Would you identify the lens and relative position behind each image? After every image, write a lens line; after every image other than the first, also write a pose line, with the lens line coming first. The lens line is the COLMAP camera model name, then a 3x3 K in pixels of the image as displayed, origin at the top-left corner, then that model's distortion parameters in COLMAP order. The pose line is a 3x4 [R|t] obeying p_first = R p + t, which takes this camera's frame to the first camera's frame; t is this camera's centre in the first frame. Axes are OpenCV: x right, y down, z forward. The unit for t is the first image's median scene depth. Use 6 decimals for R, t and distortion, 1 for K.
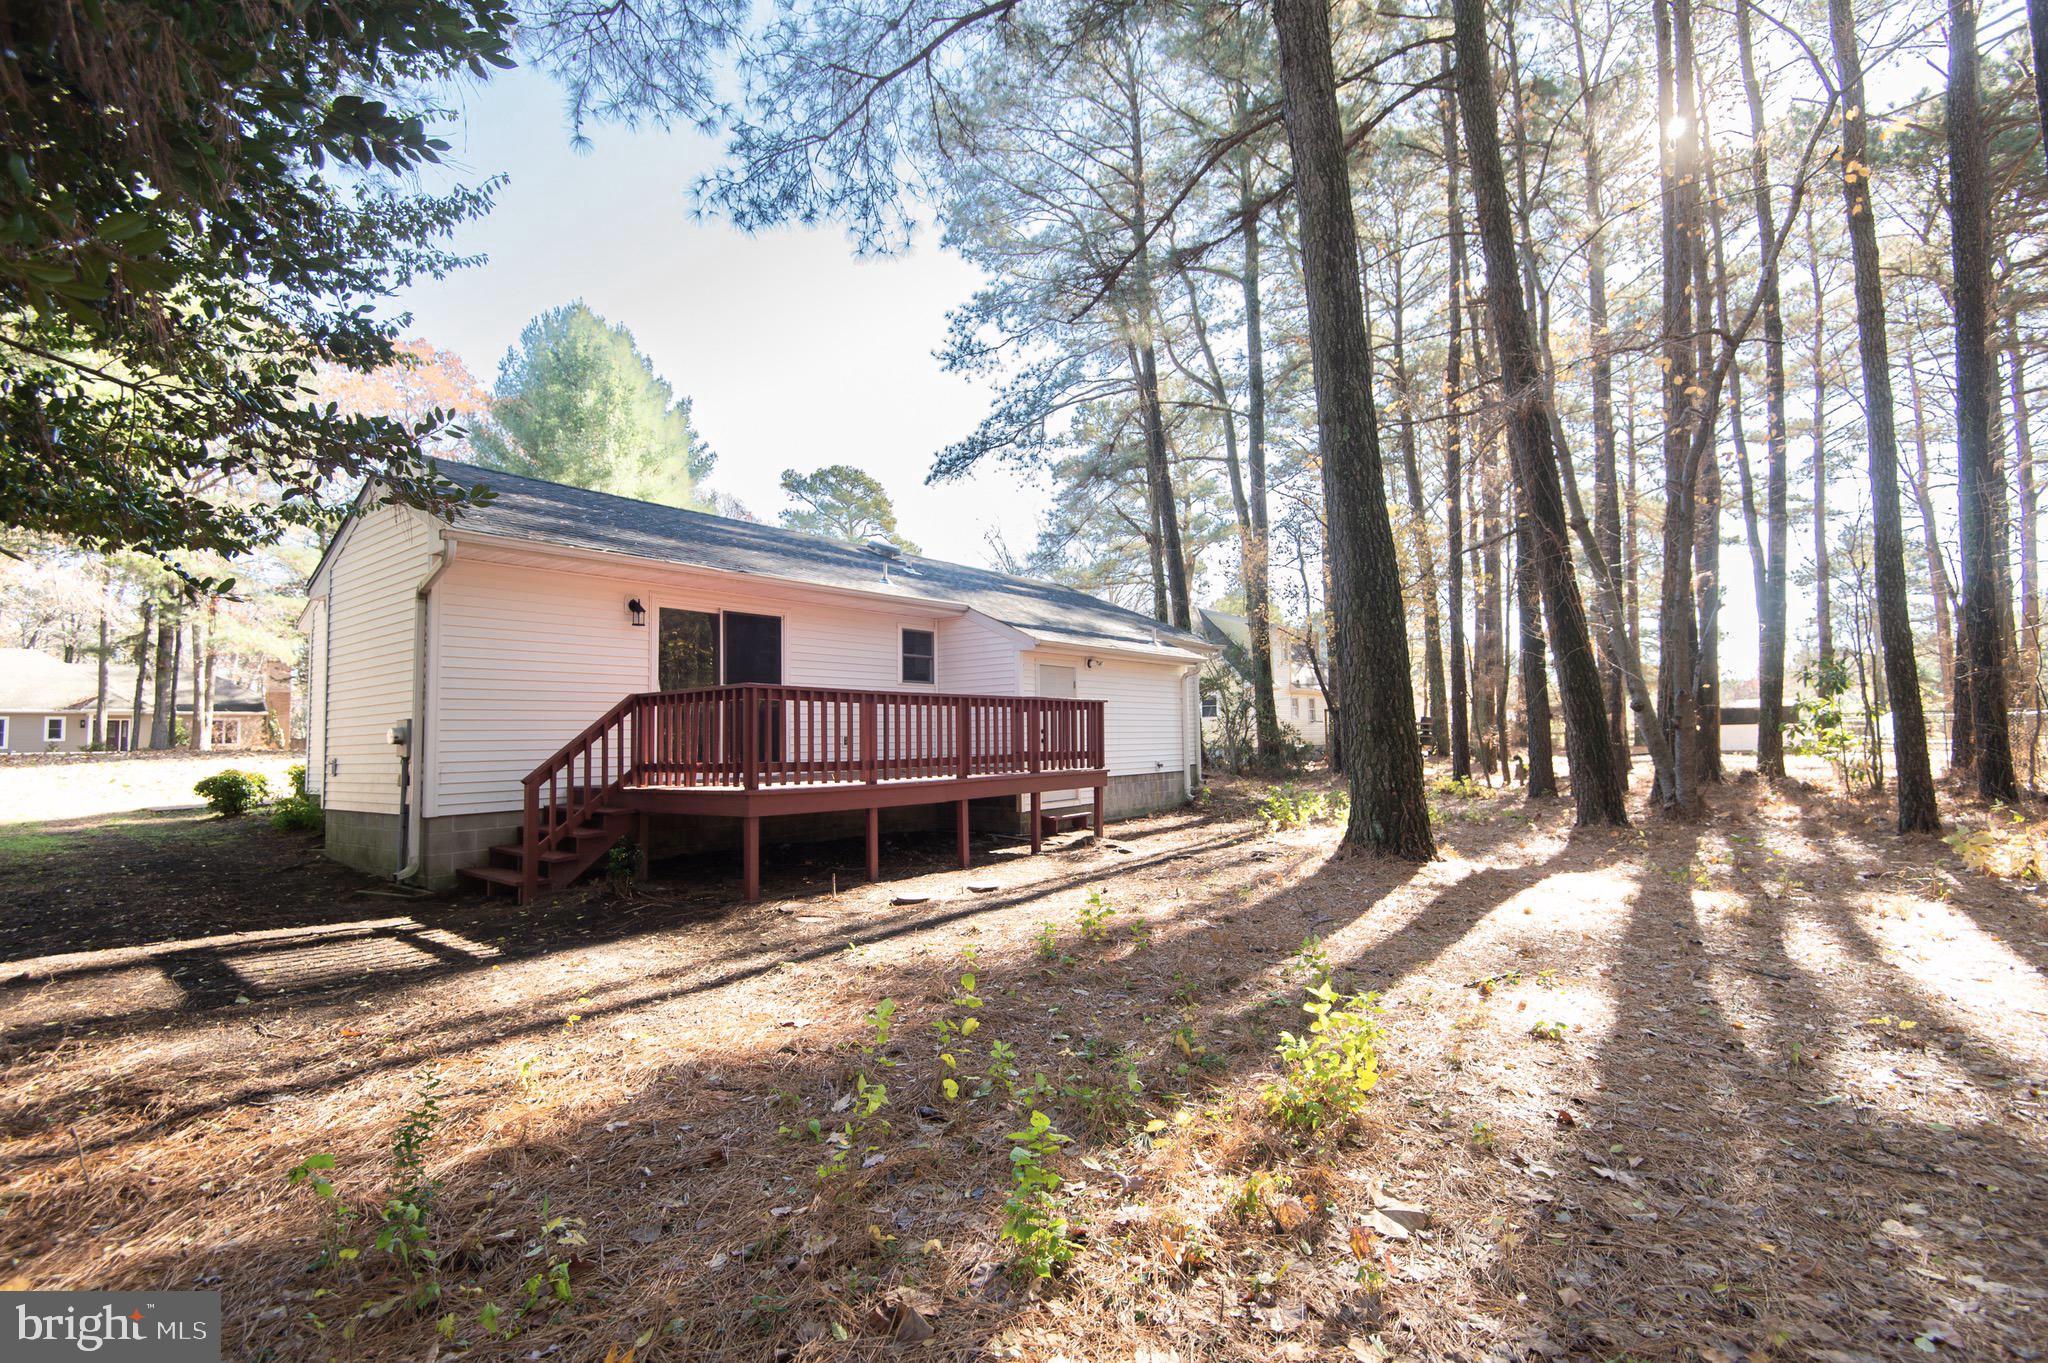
lens RADIAL K [[955.8, 0, 1011.5], [0, 955.8, 673.9], [0, 0, 1]] dist [0.047139, -0.030139]
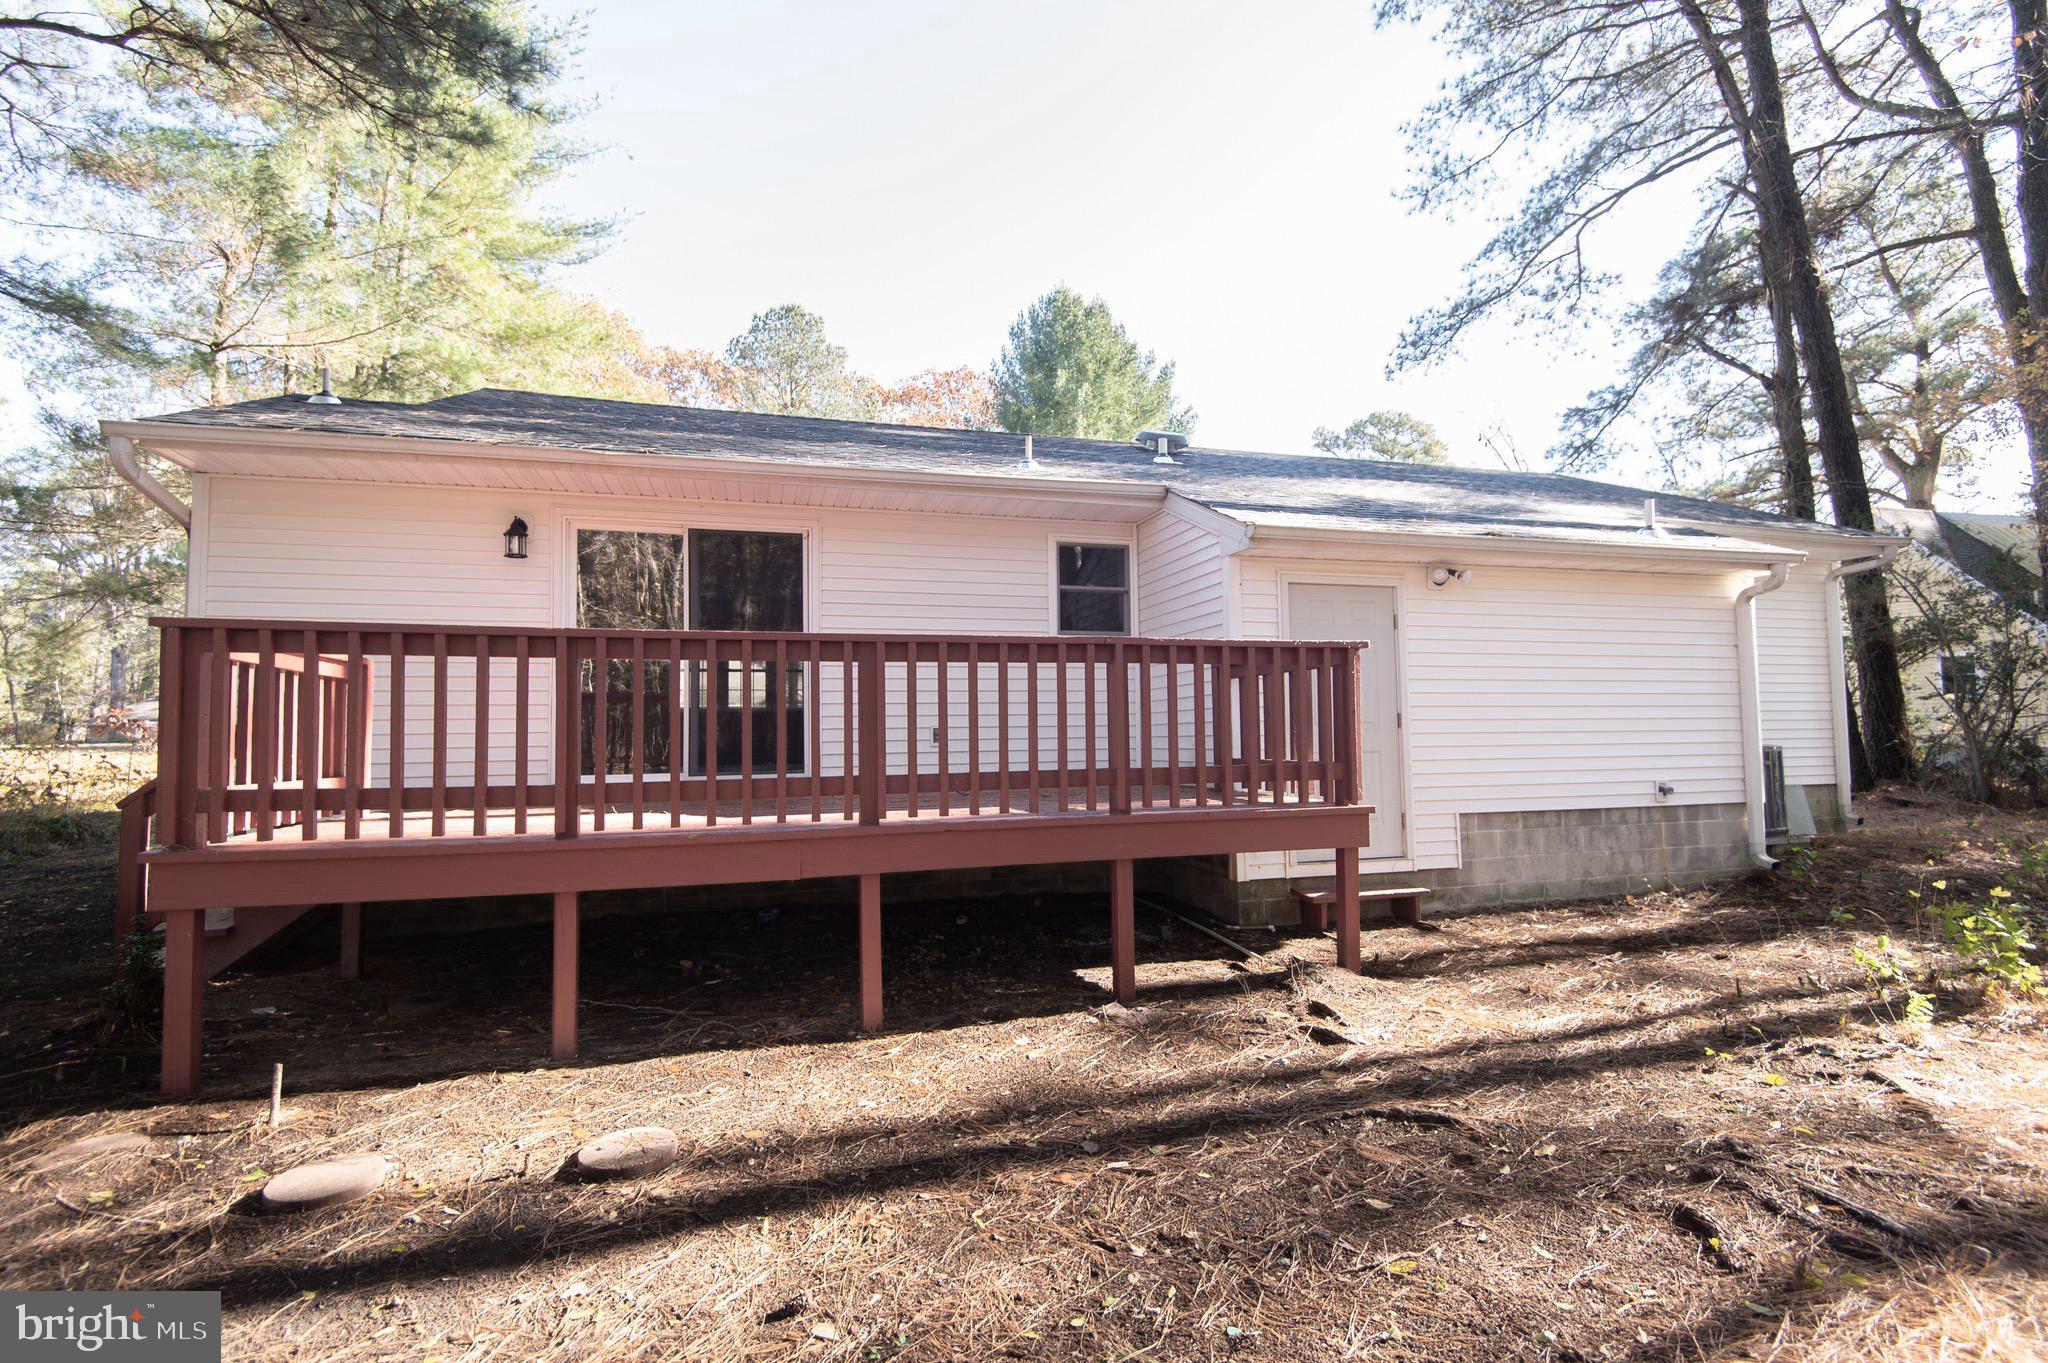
lens RADIAL K [[993.8, 0, 1024.0], [0, 993.8, 681.5], [0, 0, 1]] dist [0.015355, -0.006279]
pose [[0.829268, -0.037735, -0.557575, 0.134392], [0.043268, 0.999058, -0.003262, 0.024754], [0.557173, -0.021420, 0.830120, 0.339338]]
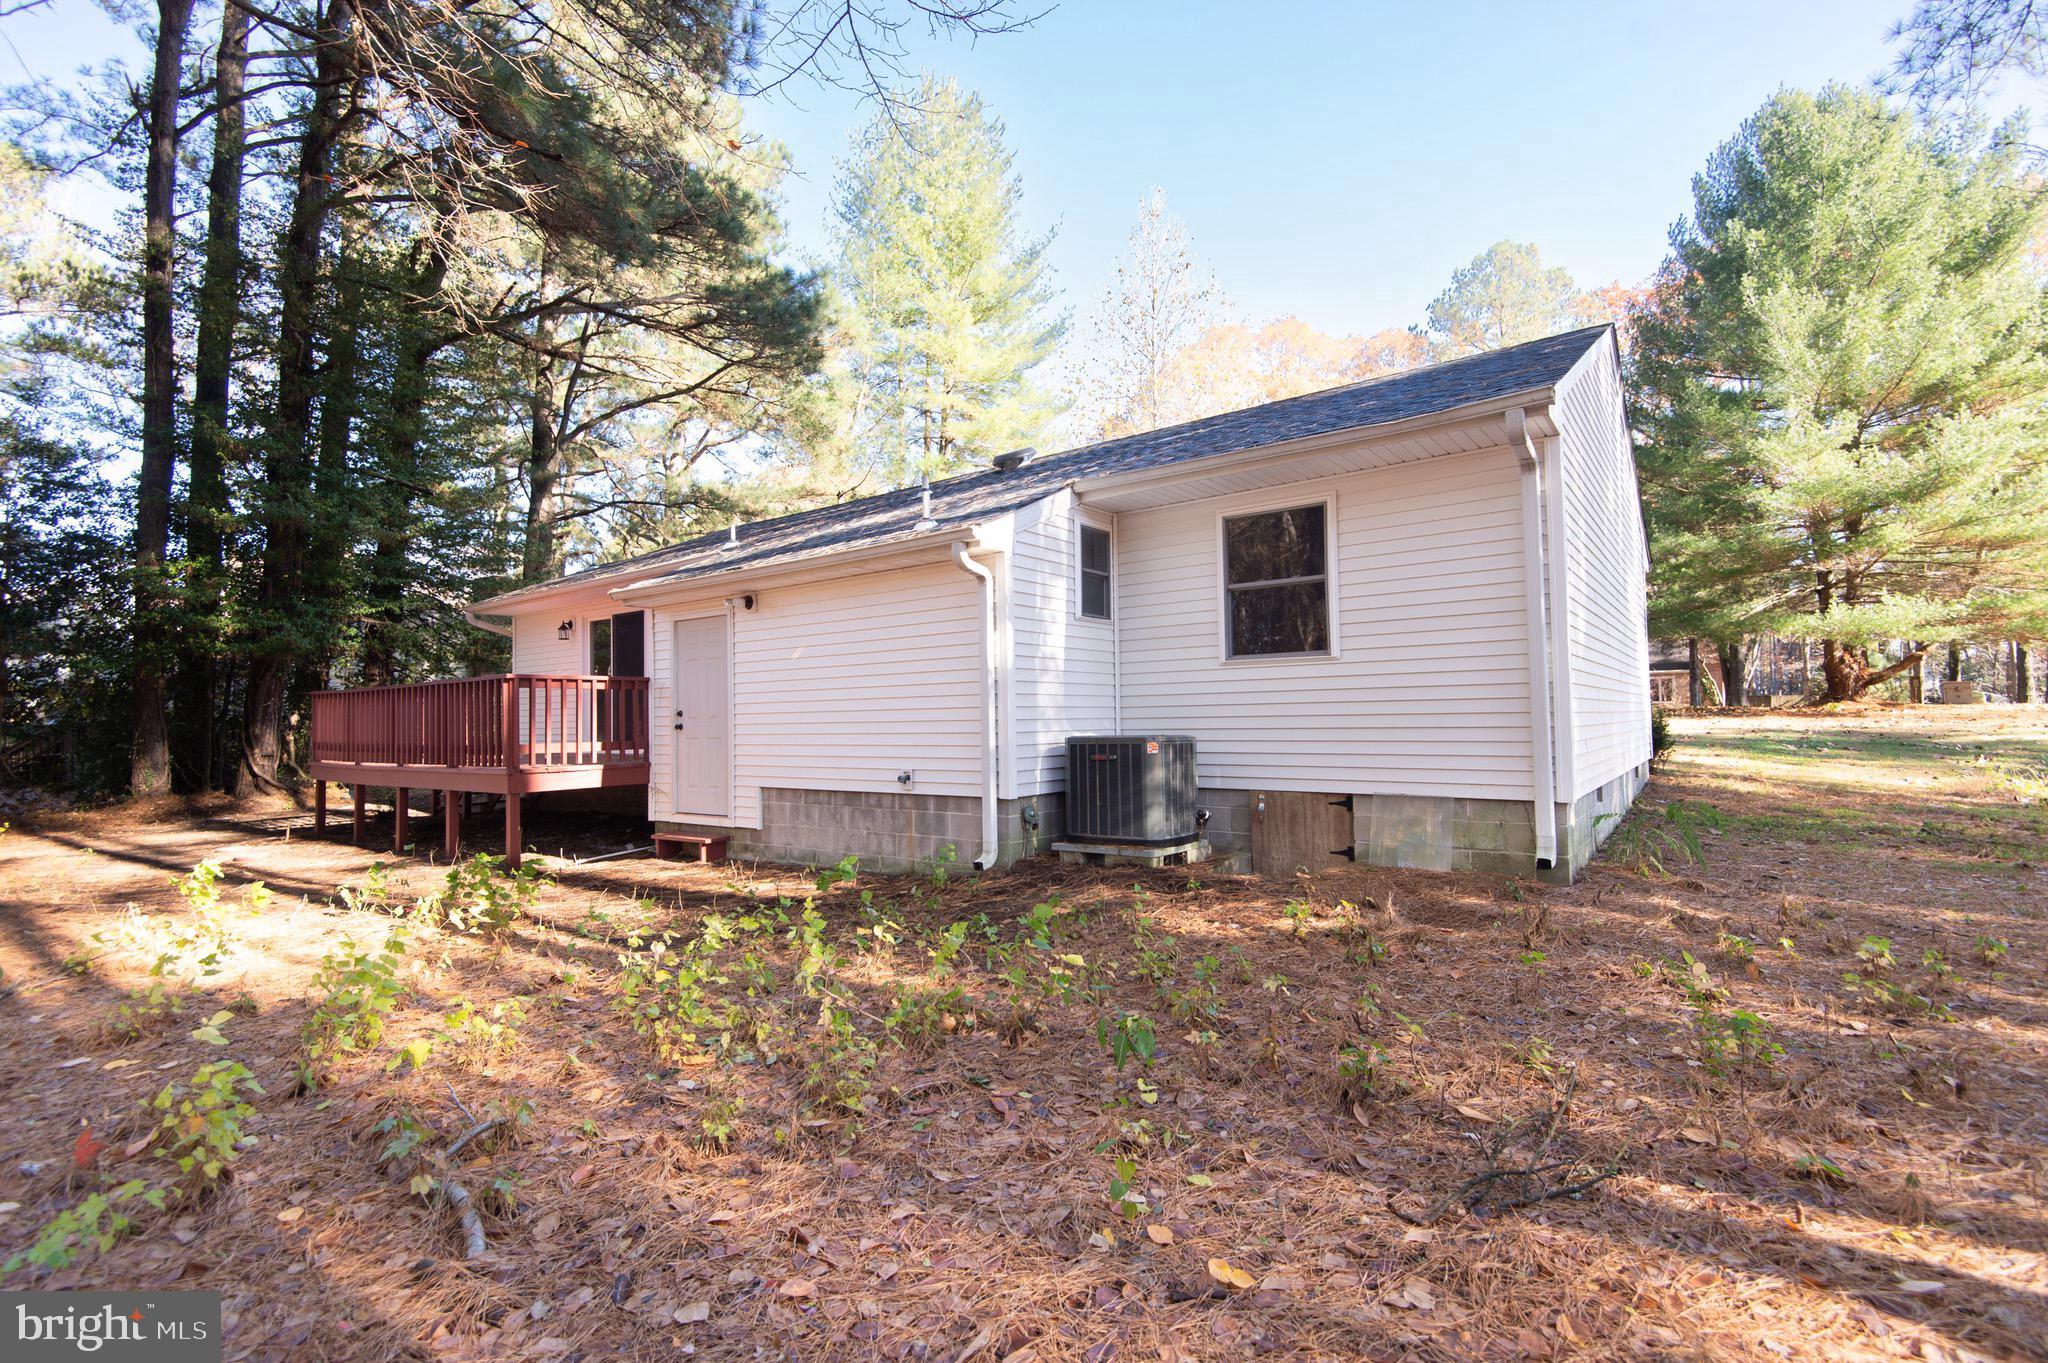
lens RADIAL K [[955.8, 0, 1011.5], [0, 955.8, 673.9], [0, 0, 1]] dist [0.047139, -0.030139]
pose [[0.018727, -0.034960, -0.999213, 0.508346], [0.085267, 0.995803, -0.033243, 0.050716], [0.996182, -0.084578, 0.021629, 0.834148]]
